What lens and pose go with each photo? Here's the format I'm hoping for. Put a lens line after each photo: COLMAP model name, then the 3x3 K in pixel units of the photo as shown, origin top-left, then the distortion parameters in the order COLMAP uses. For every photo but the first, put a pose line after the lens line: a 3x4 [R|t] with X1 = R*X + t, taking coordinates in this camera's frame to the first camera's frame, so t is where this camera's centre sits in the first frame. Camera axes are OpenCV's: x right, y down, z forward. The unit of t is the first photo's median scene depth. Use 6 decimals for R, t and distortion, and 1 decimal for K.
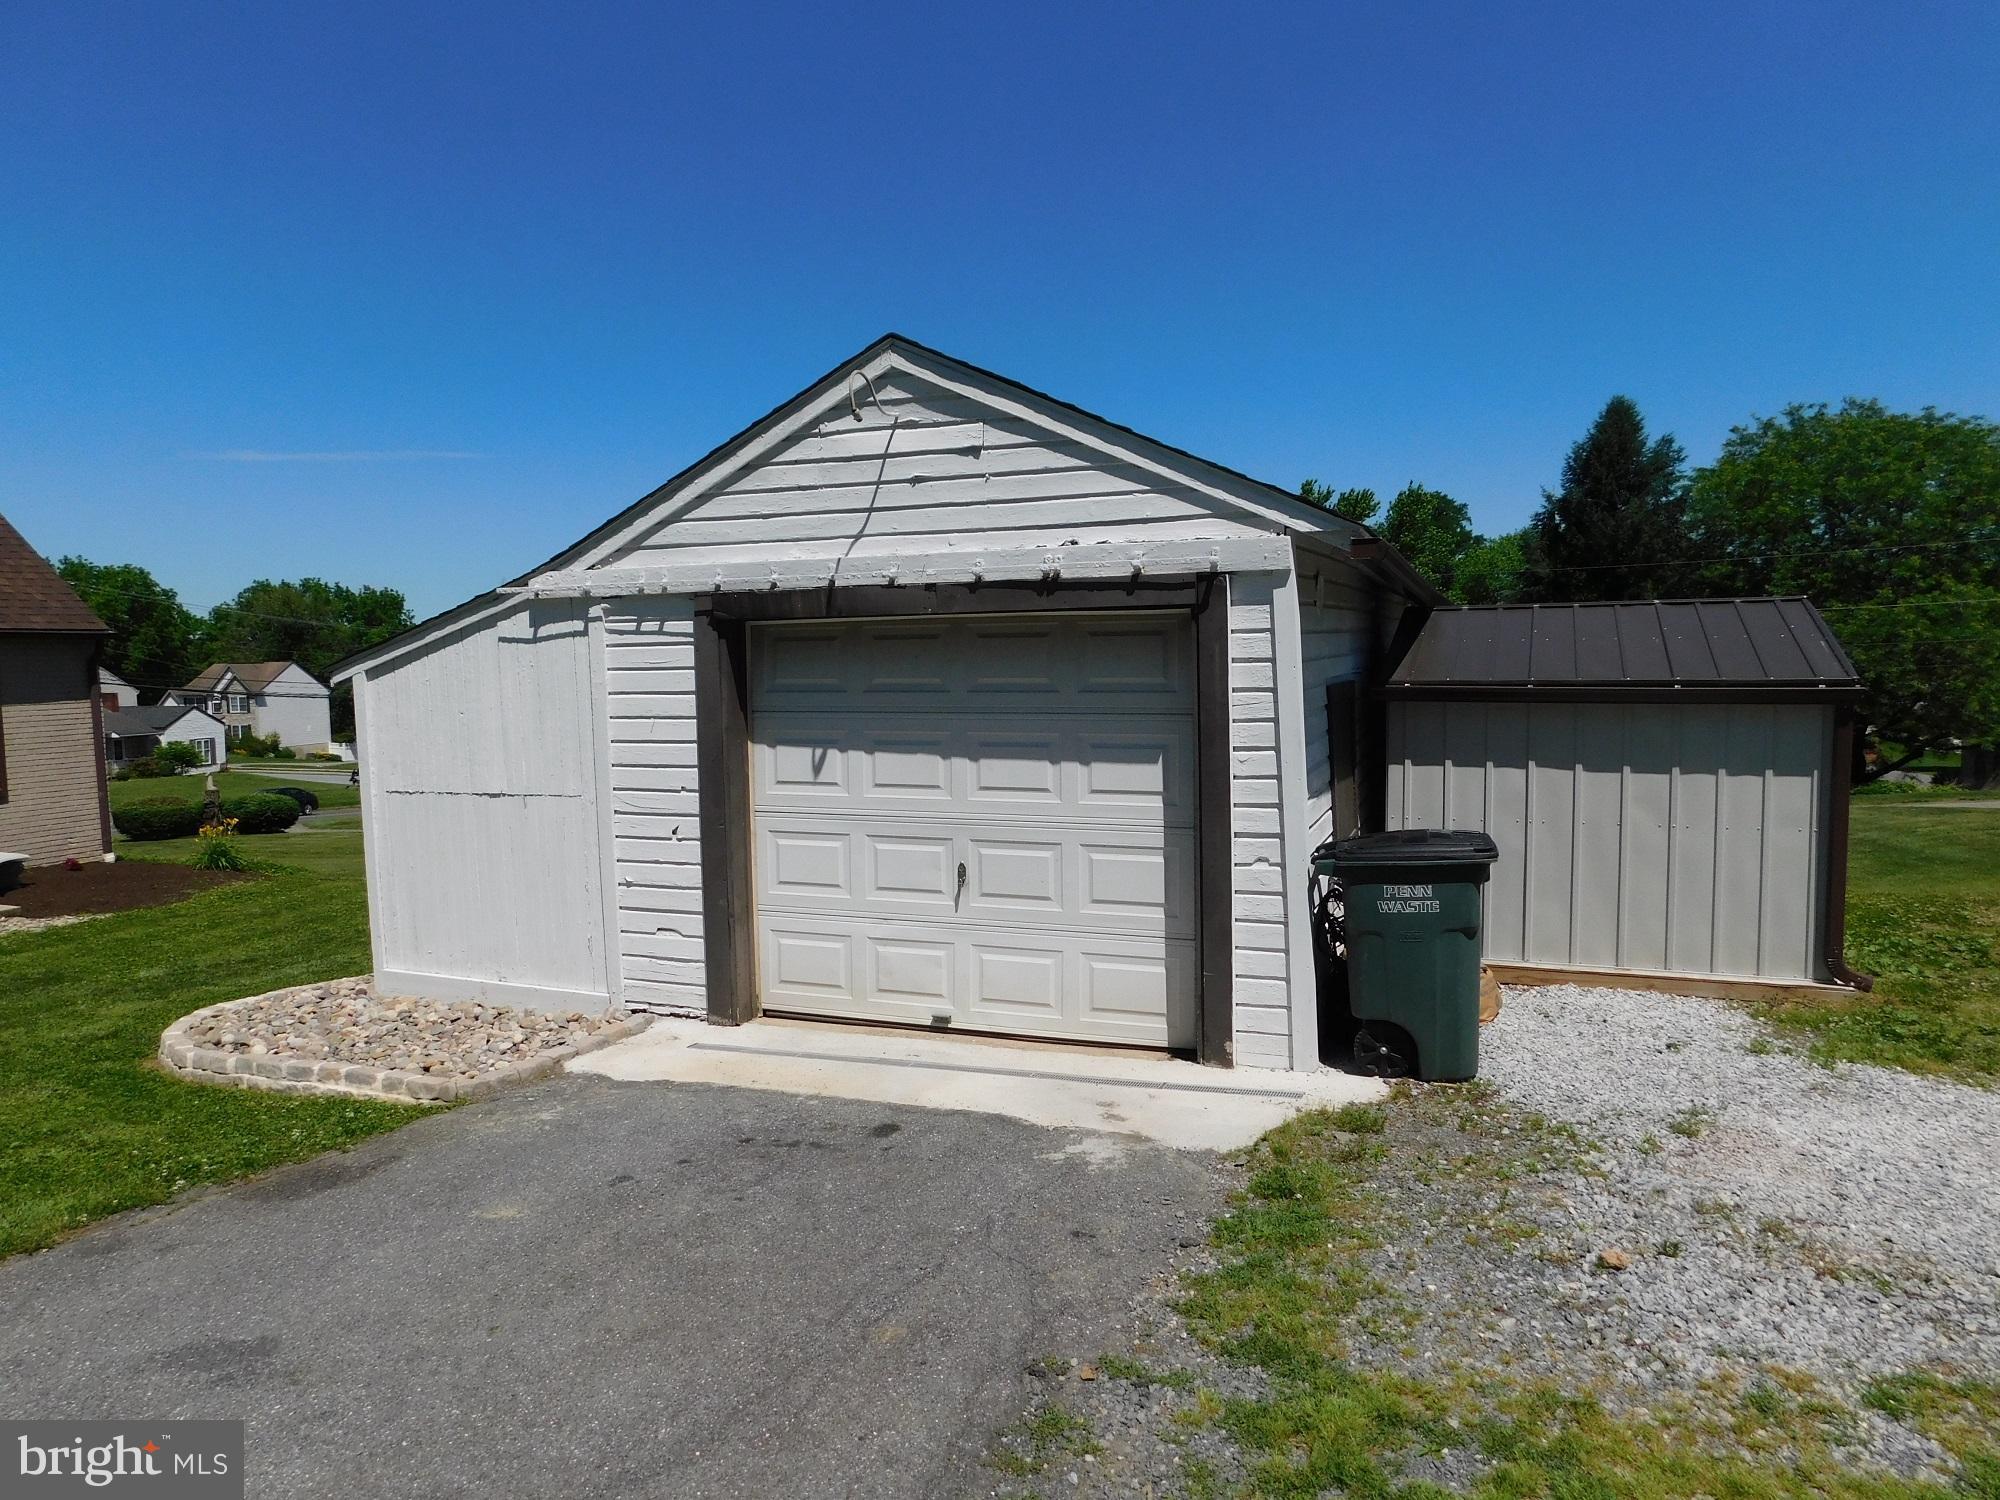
lens RADIAL K [[1334.3, 0, 1000.0], [0, 1334.3, 750.0], [0, 0, 1]] dist [-0.069465, 0.063535]
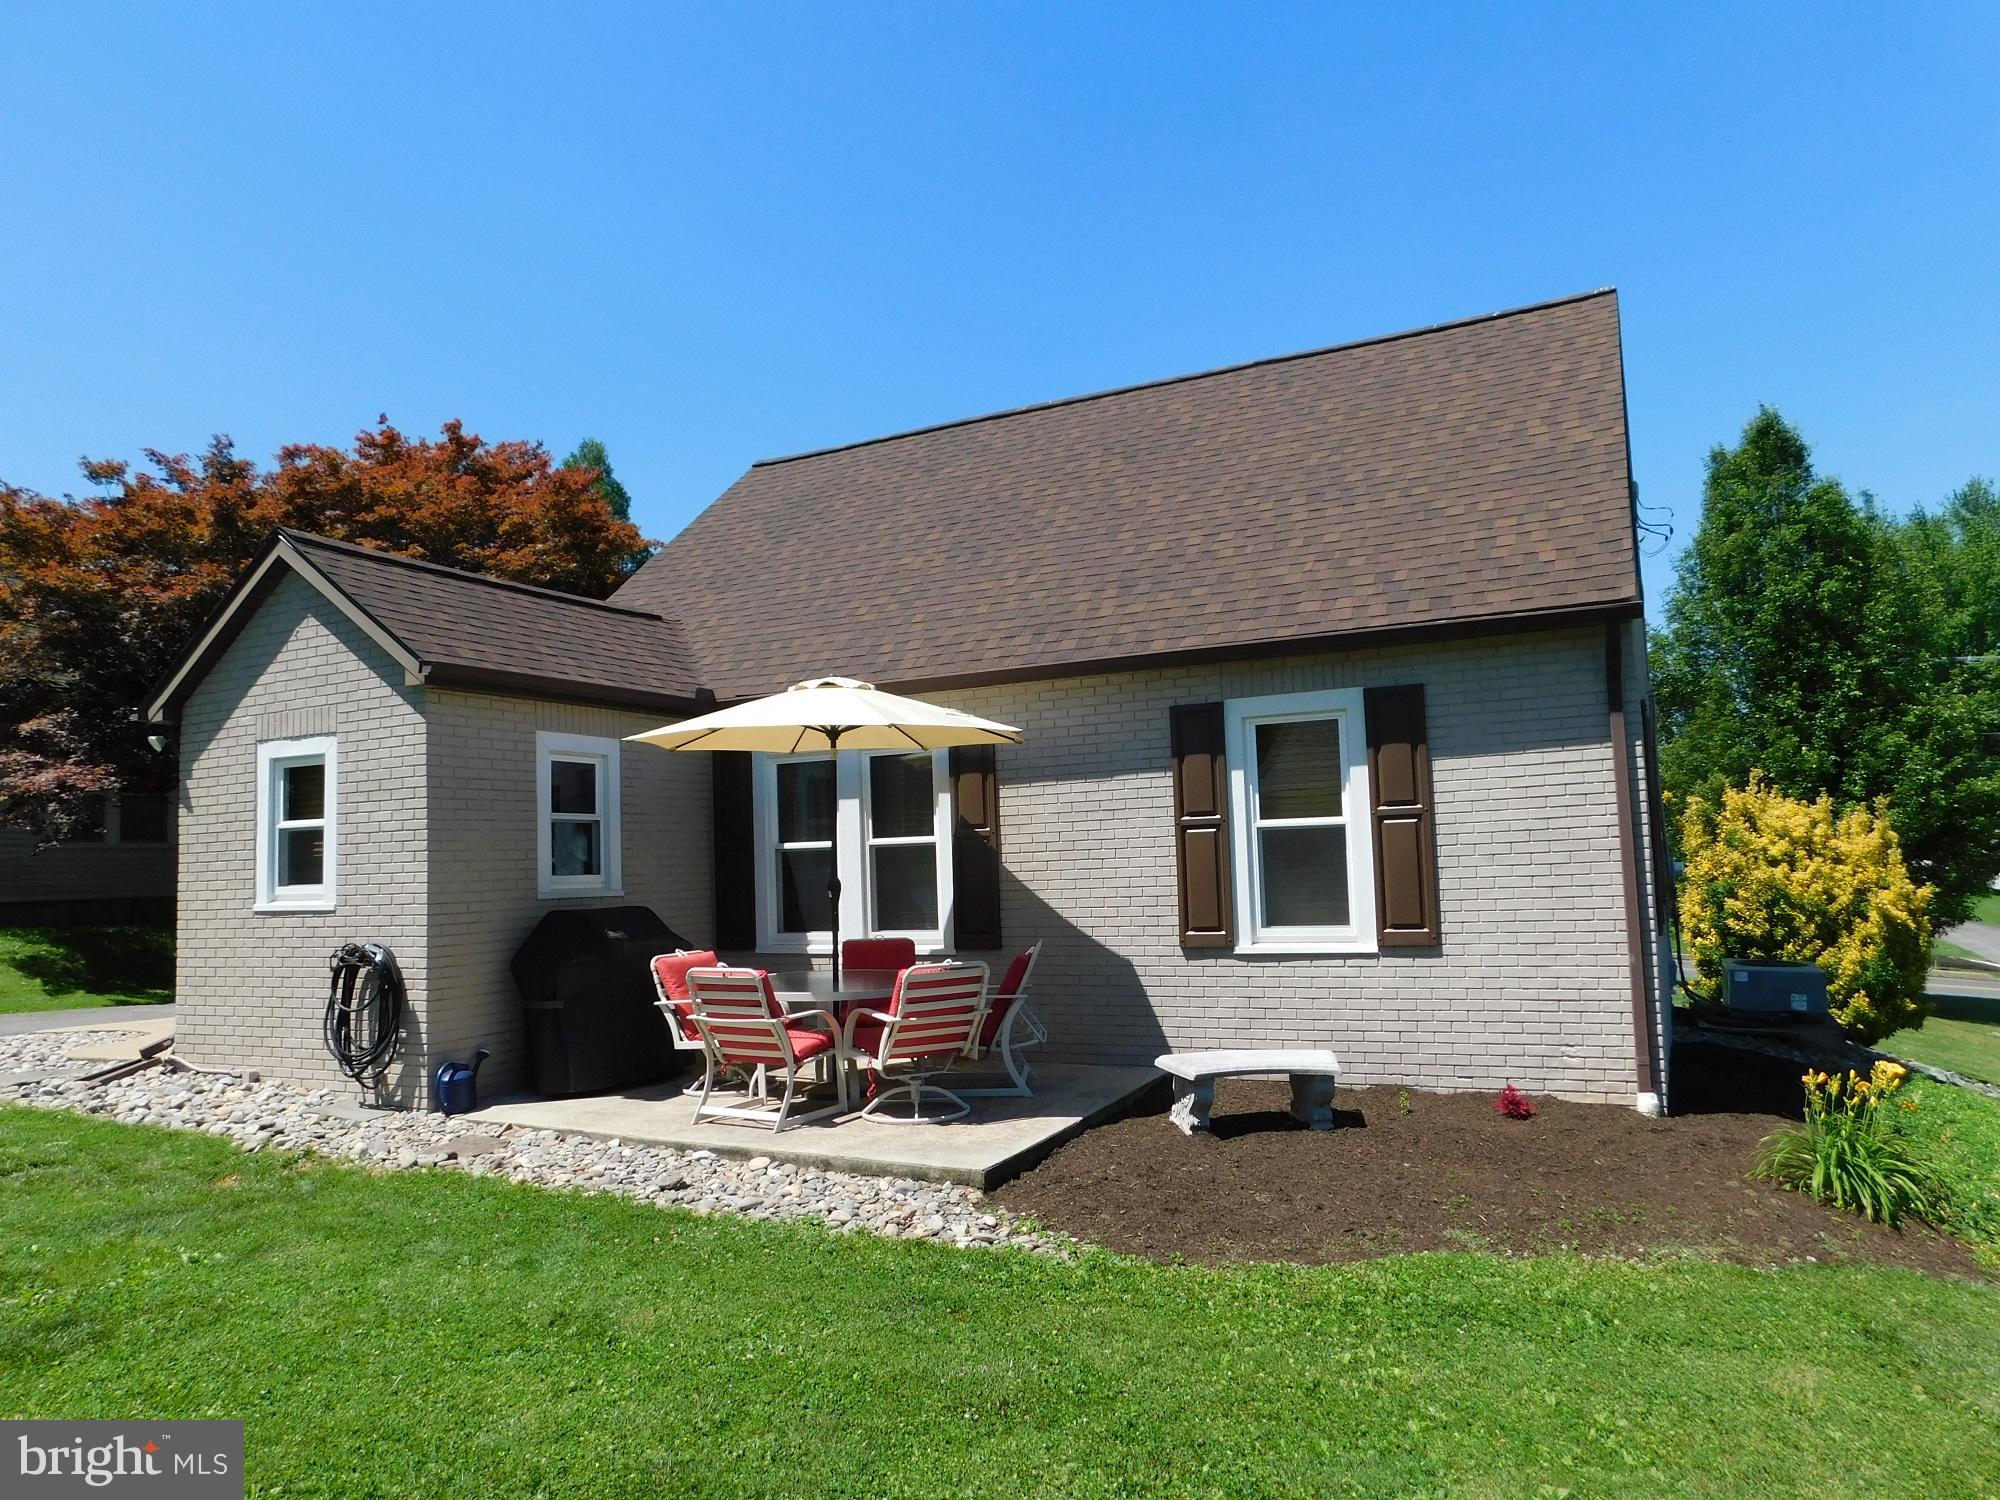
lens RADIAL K [[1334.3, 0, 1000.0], [0, 1334.3, 750.0], [0, 0, 1]] dist [-0.069465, 0.063535]
pose [[-0.106914, -0.061442, -0.992368, -0.489716], [-0.034293, 0.997723, -0.058079, -0.011435], [0.993677, 0.027822, -0.108778, 2.022946]]
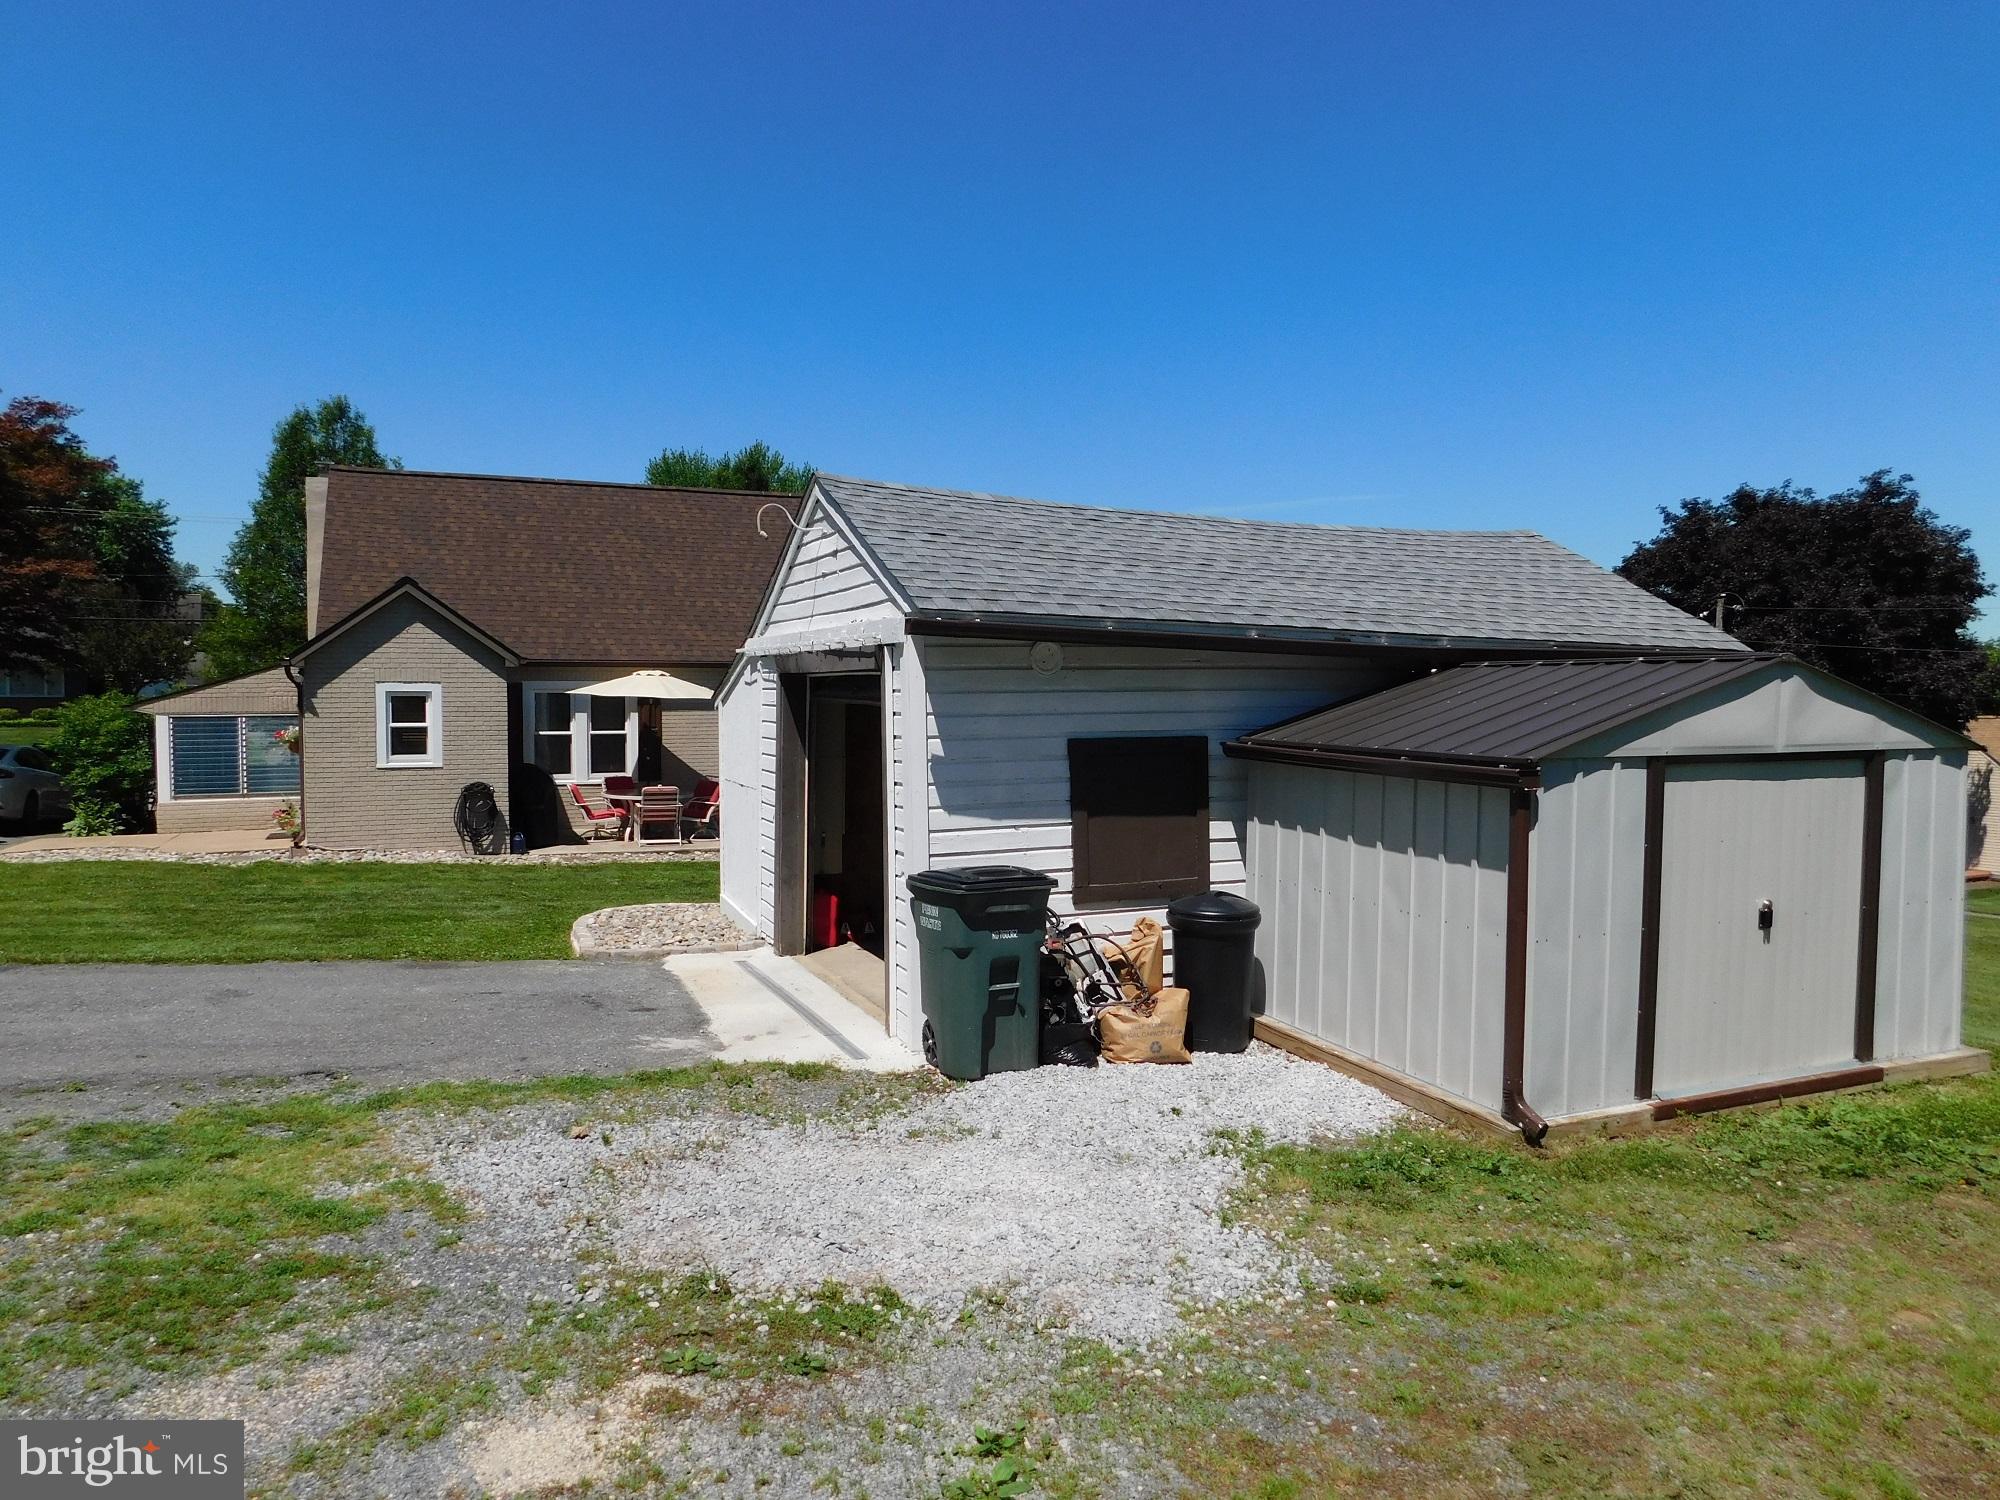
lens RADIAL K [[1334.3, 0, 1000.0], [0, 1334.3, 750.0], [0, 0, 1]] dist [-0.069465, 0.063535]
pose [[0.695417, 0.054941, -0.716503, 1.049540], [-0.069246, 0.997556, 0.009284, -0.046836], [0.715262, 0.043159, 0.697522, 0.170051]]
